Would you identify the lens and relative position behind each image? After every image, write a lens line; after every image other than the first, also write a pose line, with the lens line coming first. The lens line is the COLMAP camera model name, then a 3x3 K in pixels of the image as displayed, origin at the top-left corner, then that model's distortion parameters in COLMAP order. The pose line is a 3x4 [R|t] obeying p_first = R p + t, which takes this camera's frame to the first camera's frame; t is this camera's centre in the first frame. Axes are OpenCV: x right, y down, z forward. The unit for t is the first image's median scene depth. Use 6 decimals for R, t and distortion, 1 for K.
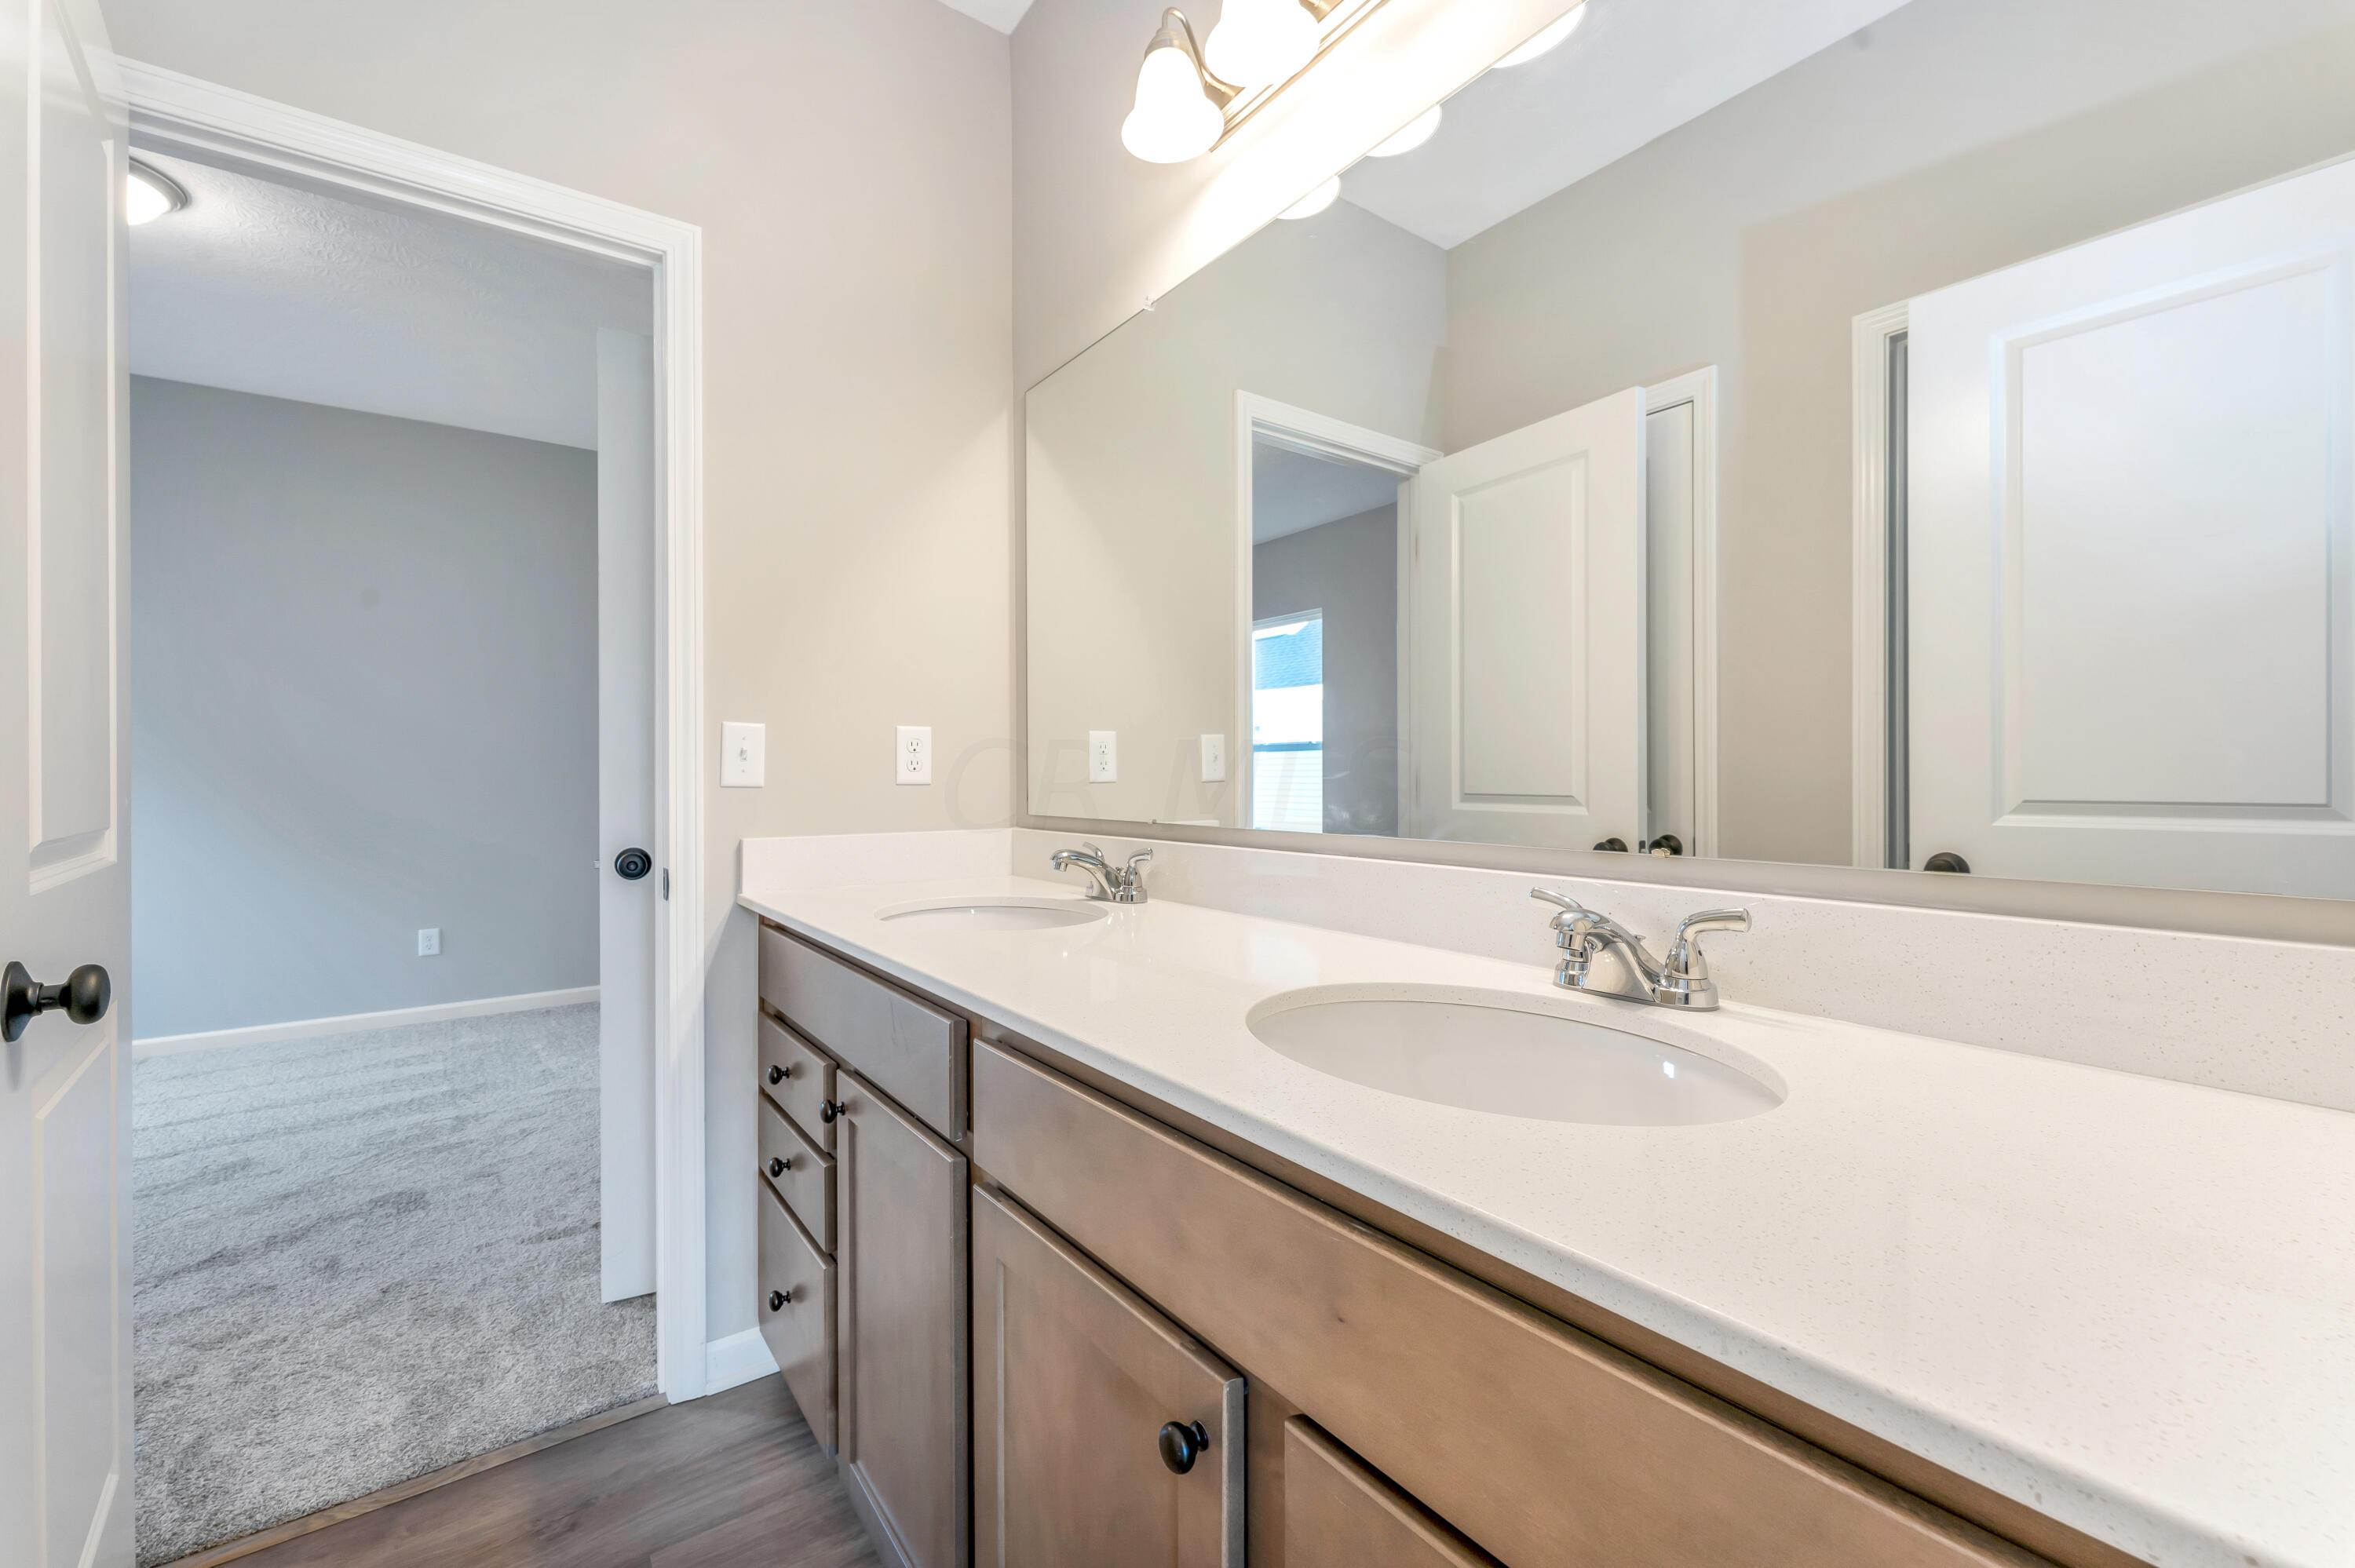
lens RADIAL K [[964.0, 0, 1176.2], [0, 964.0, 778.8], [0, 0, 1]] dist [0.000109, 0.000003]
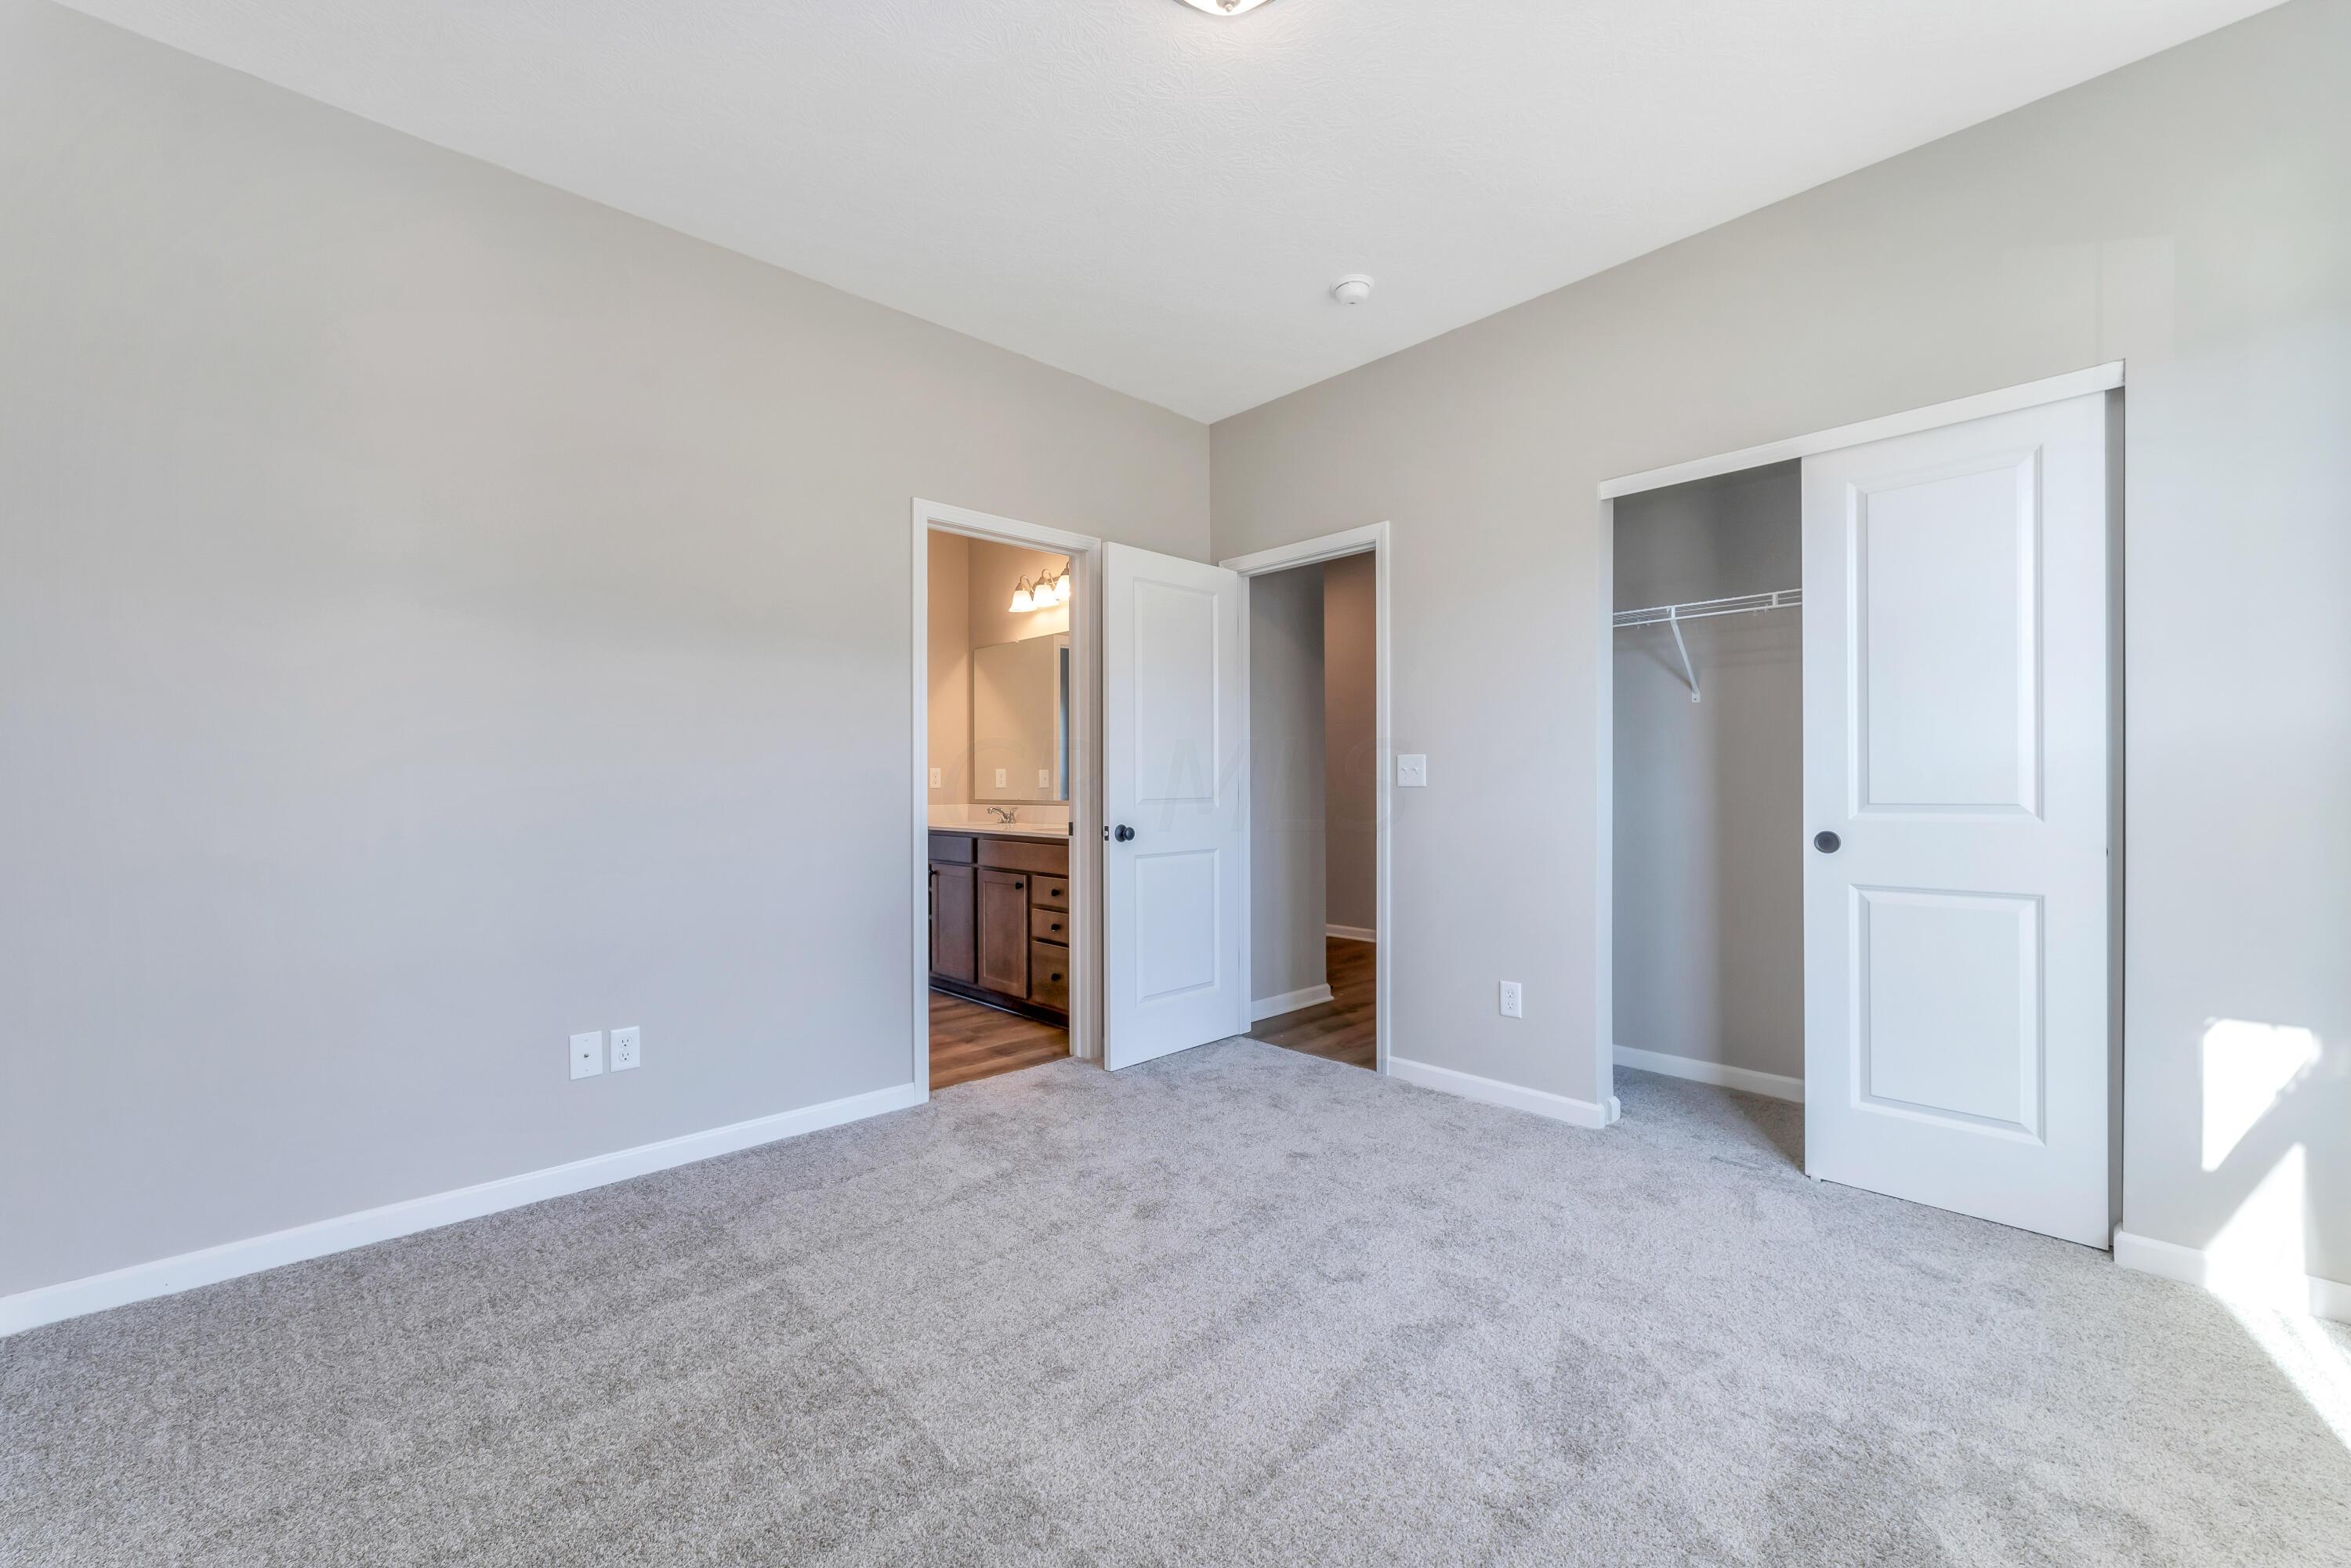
lens RADIAL K [[962.4, 0, 1179.2], [0, 962.4, 784.5], [0, 0, 1]] dist [0.000109, 0.000003]
pose [[0.992069, 0.005310, 0.125581, 0.107411], [-0.004646, 0.999974, -0.005579, 0.007616], [-0.125607, 0.004952, 0.992068, -2.286425]]
